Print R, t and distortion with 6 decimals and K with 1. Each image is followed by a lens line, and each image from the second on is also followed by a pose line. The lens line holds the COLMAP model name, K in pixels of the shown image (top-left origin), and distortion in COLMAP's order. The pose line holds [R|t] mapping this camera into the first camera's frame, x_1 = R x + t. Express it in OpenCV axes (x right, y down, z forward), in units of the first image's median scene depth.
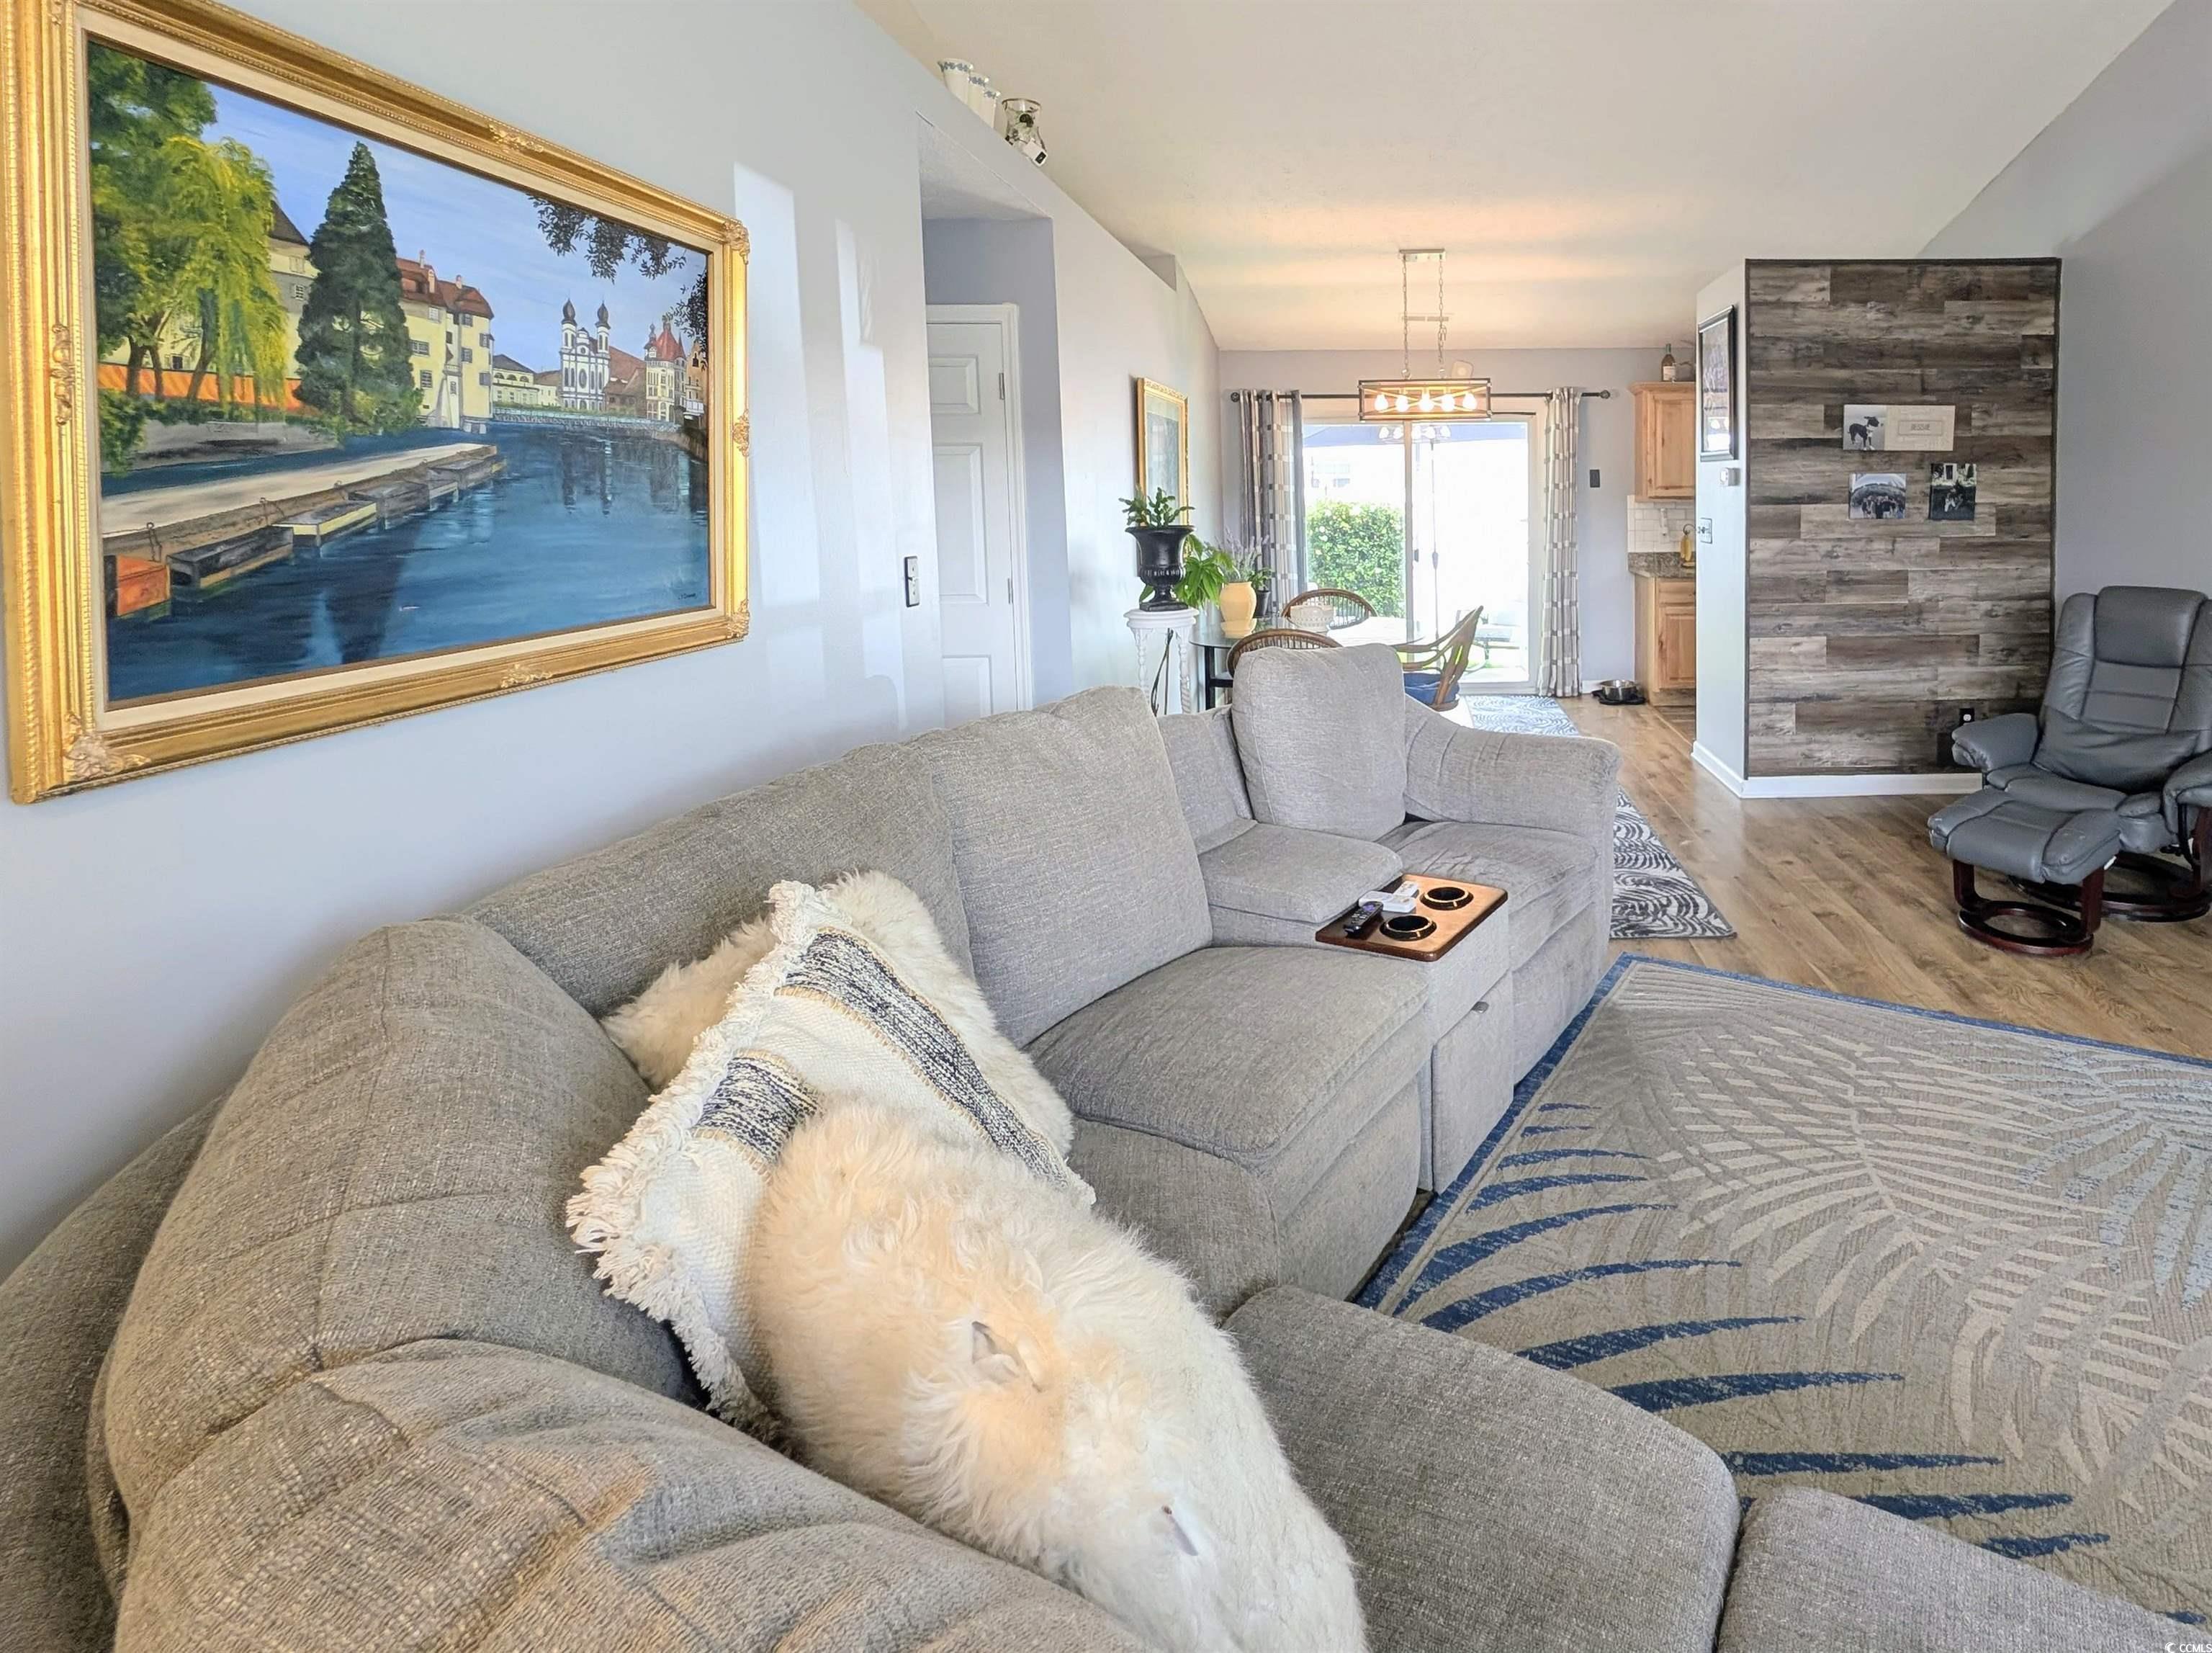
lens RADIAL K [[1324.8, 0, 1098.7], [0, 1324.8, 839.0], [0, 0, 1]] dist [0.002820, -0.003237]
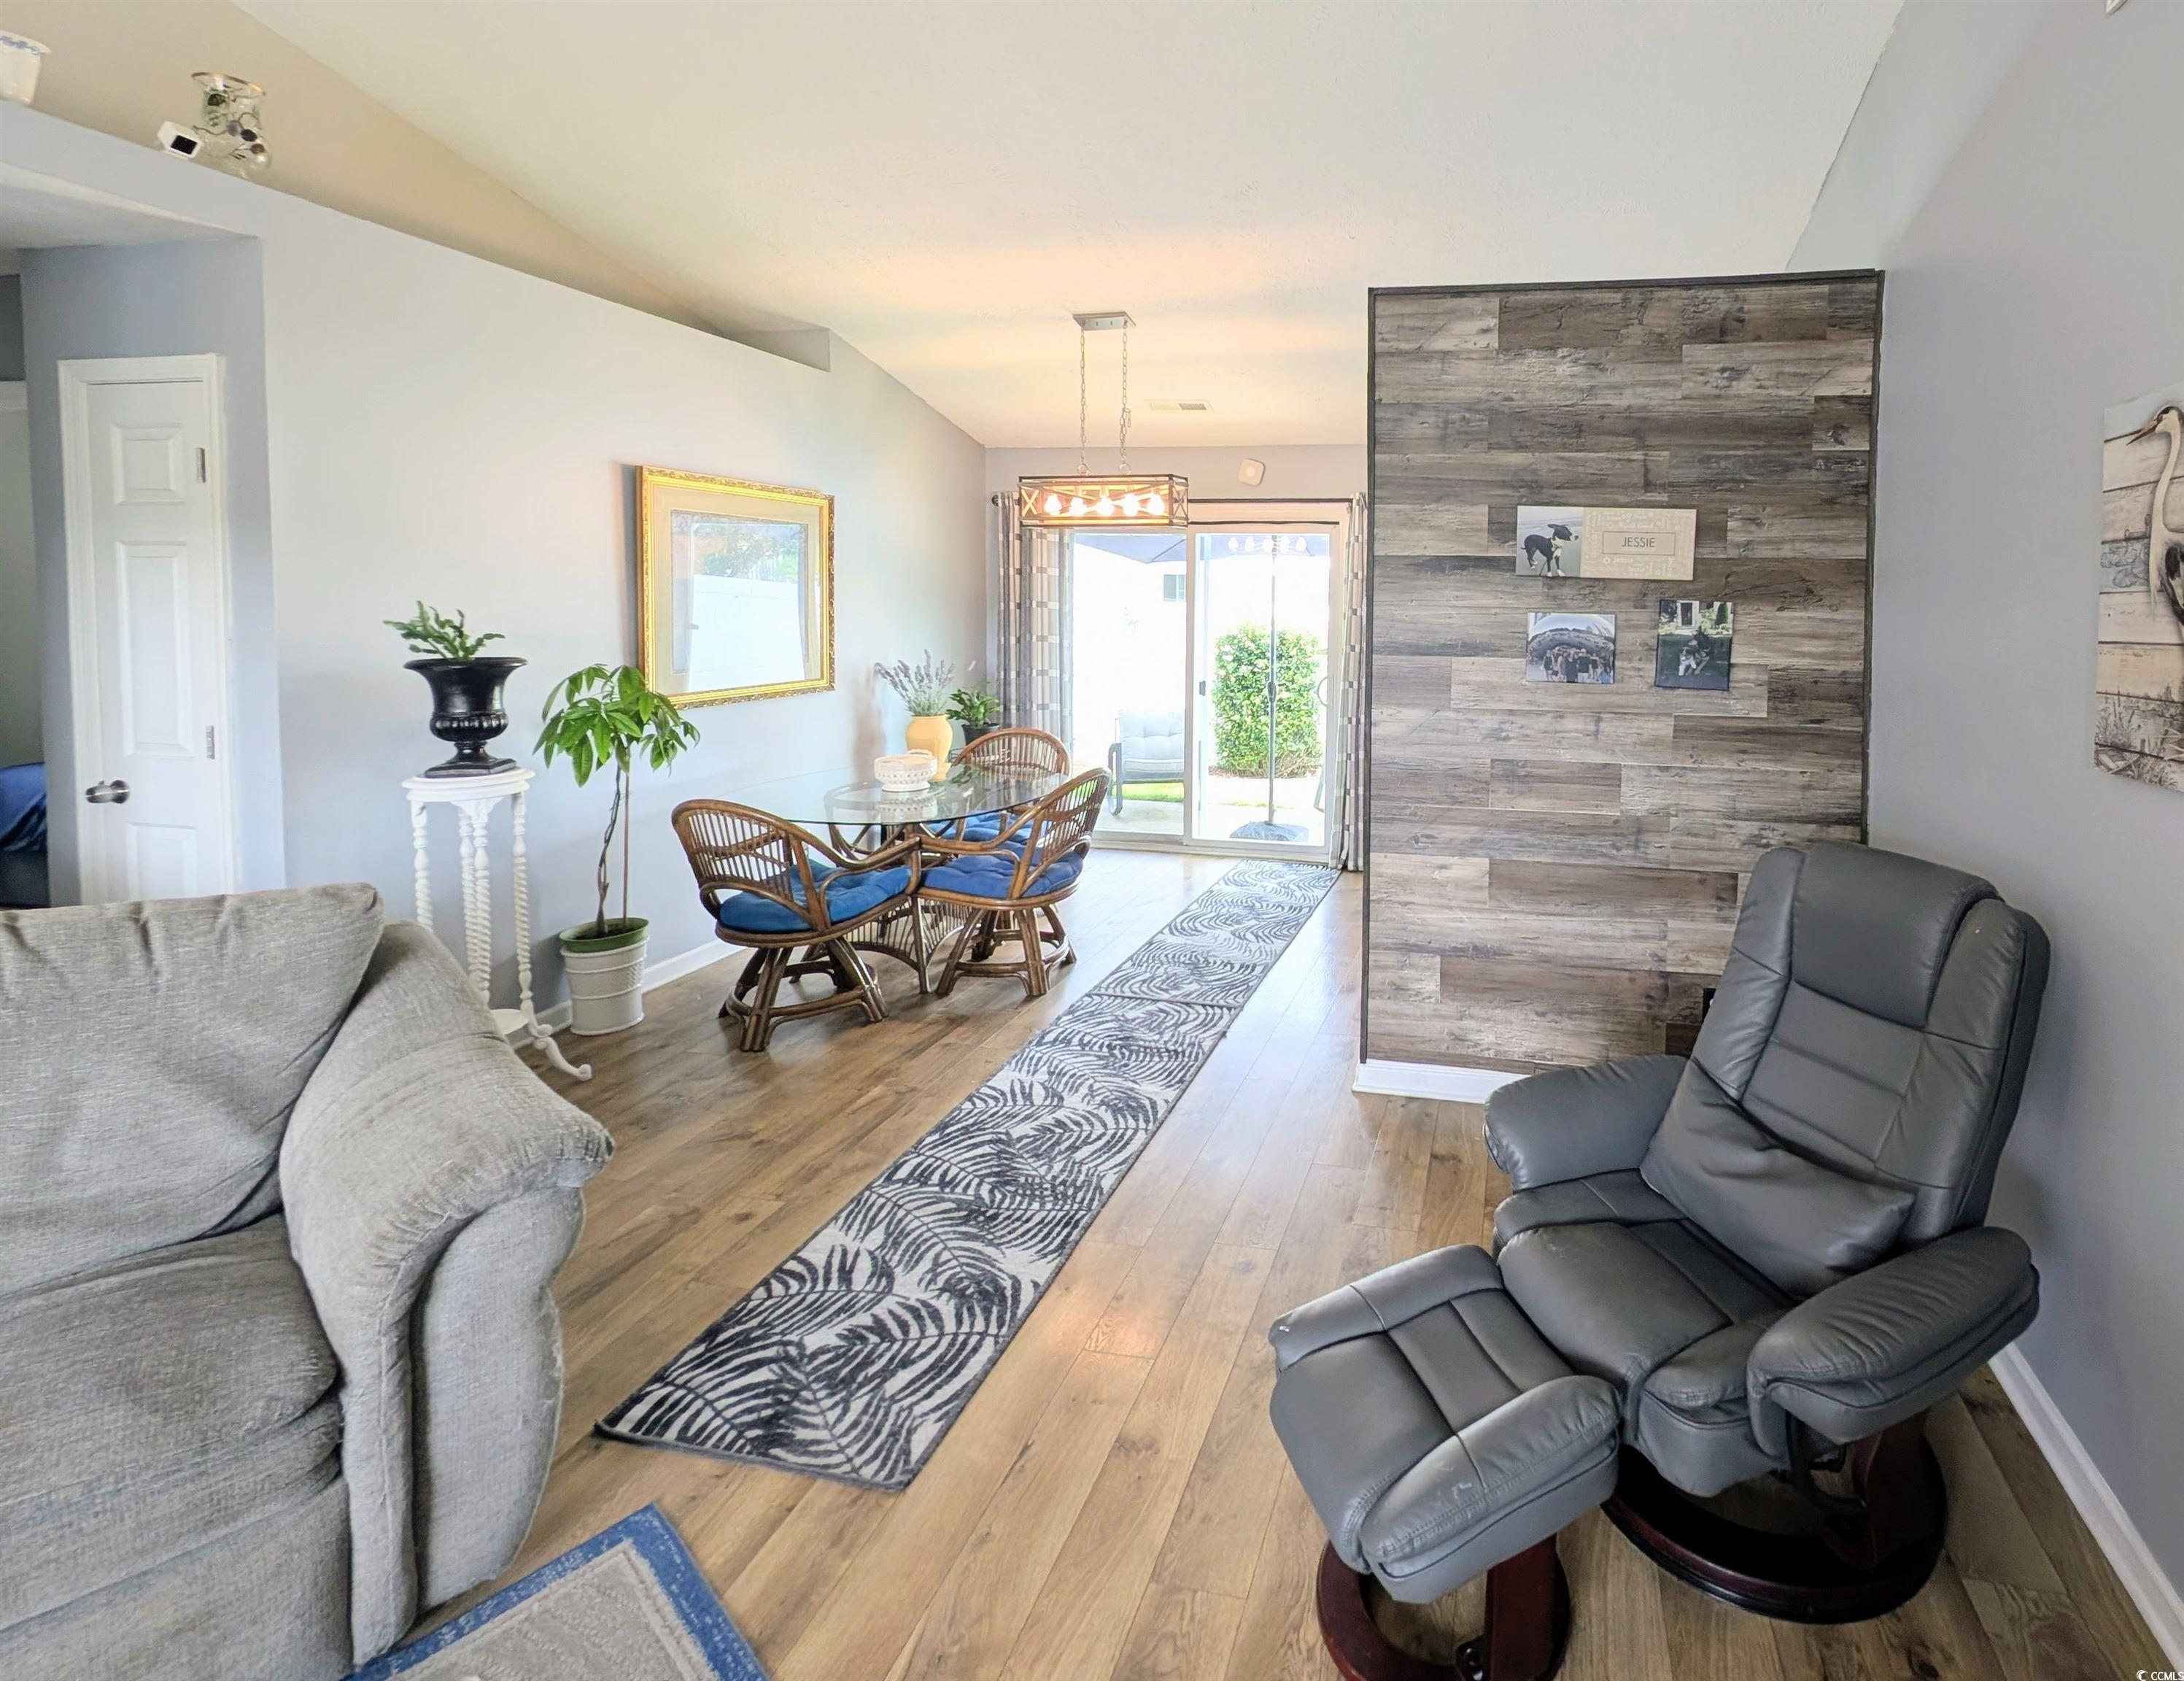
lens RADIAL K [[1128.9, 0, 1108.1], [0, 1128.9, 839.0], [0, 0, 1]] dist [-0.004727, -0.000878]
pose [[0.979510, 0.064989, -0.190622, 0.481211], [-0.073048, 0.996695, -0.035552, -0.131732], [0.187682, 0.048748, 0.981019, 0.431094]]
